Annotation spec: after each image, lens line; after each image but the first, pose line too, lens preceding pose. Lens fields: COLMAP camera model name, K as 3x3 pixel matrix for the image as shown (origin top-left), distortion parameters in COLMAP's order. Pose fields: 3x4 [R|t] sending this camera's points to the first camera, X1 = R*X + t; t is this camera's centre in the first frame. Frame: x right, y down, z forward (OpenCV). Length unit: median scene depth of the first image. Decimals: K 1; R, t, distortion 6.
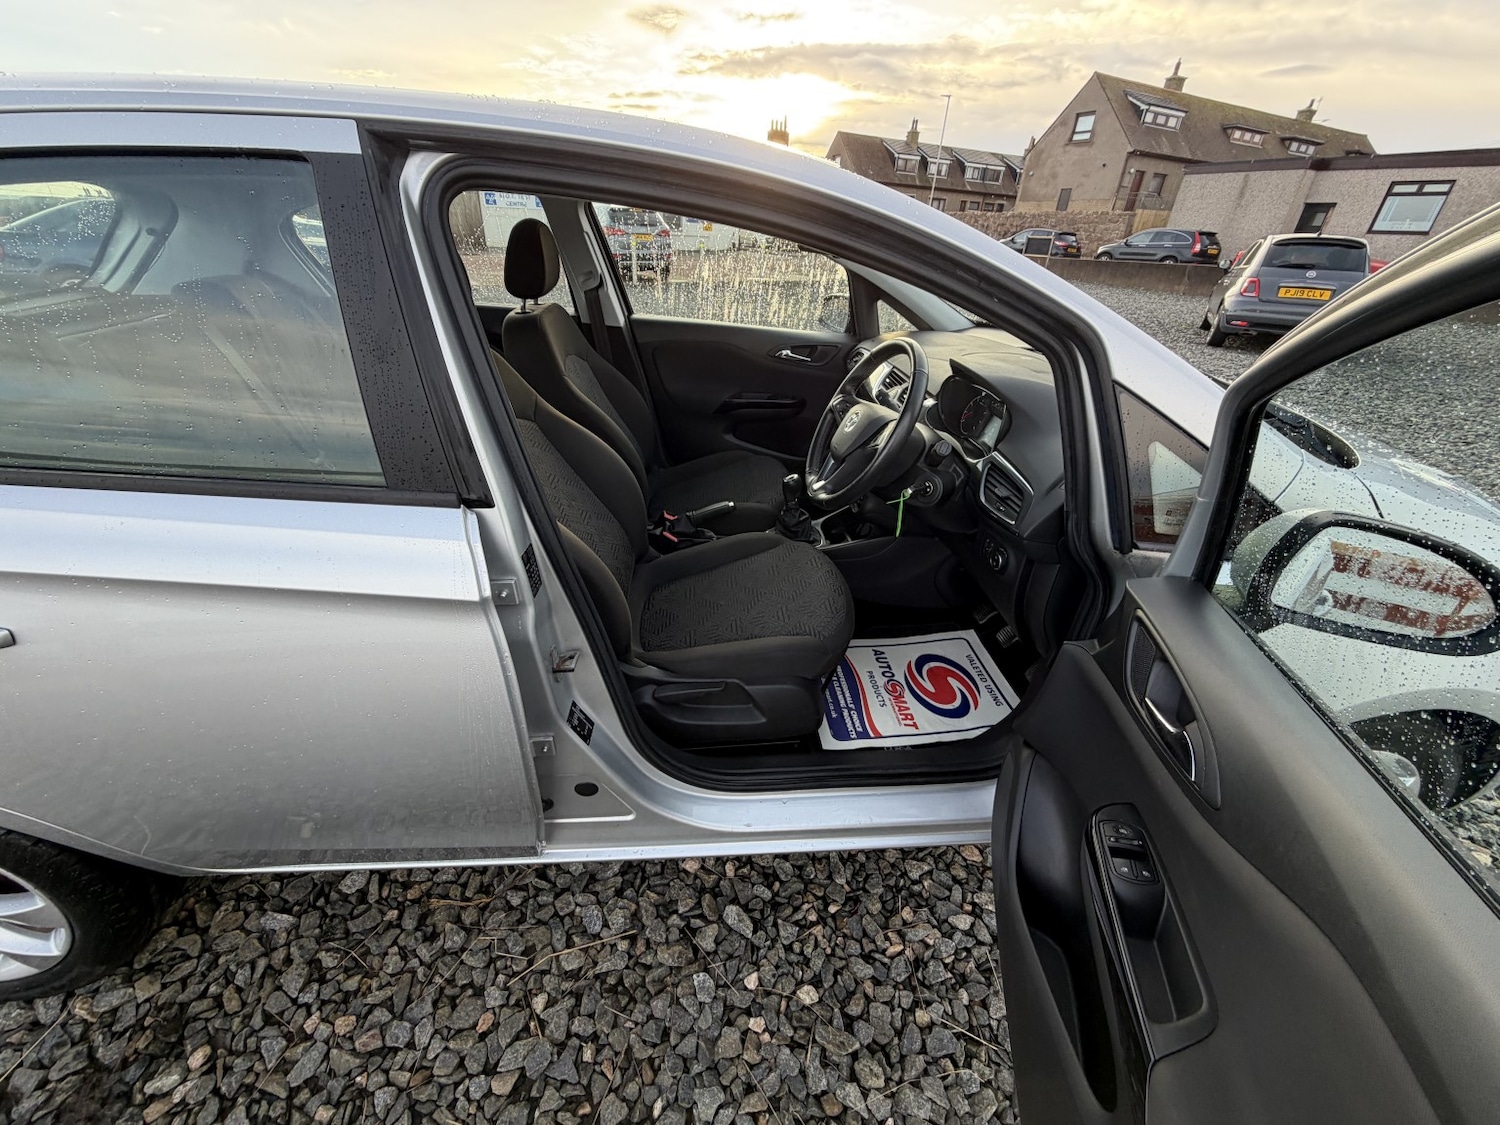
lens RADIAL K [[624.5, 0, 750.0], [0, 624.5, 562.5], [0, 0, 1]] dist [-0.001804, -0.000192]
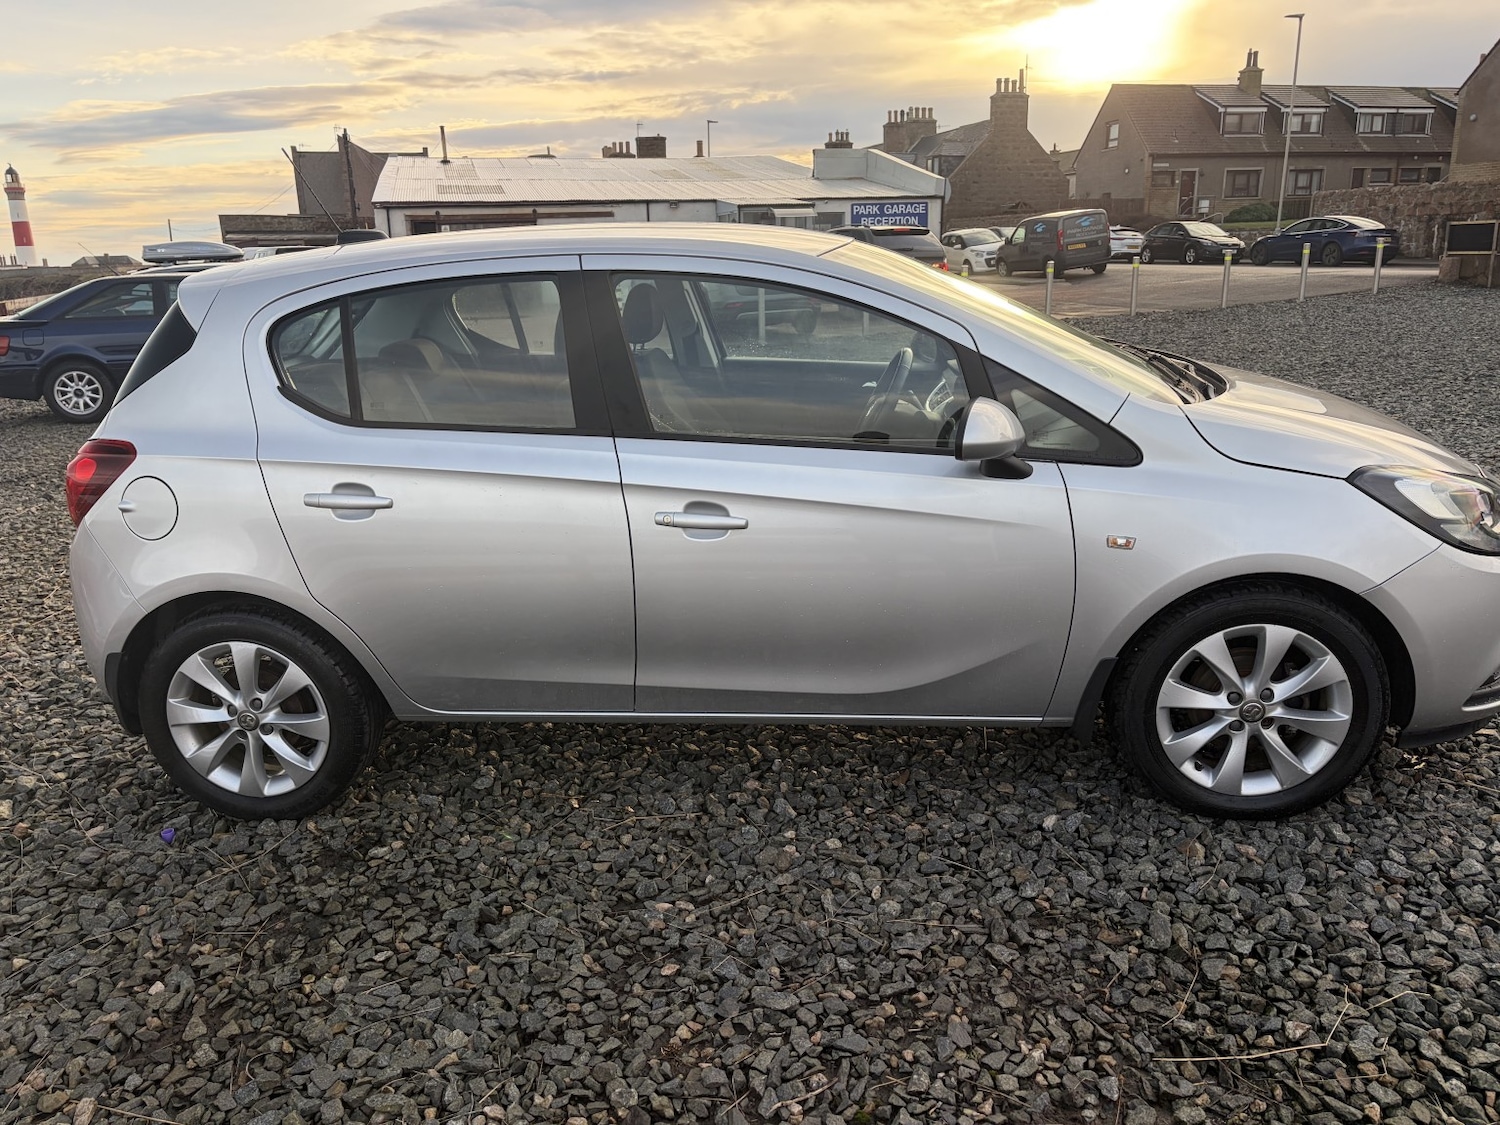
lens RADIAL K [[1531.5, 0, 750.0], [0, 1531.5, 562.5], [0, 0, 1]] dist [0.113308, -0.215610]
pose [[0.978937, -0.028501, -0.202161, 0.488401], [-0.028701, 0.961162, -0.274487, 0.864420], [0.202133, 0.274508, 0.940100, -1.787652]]
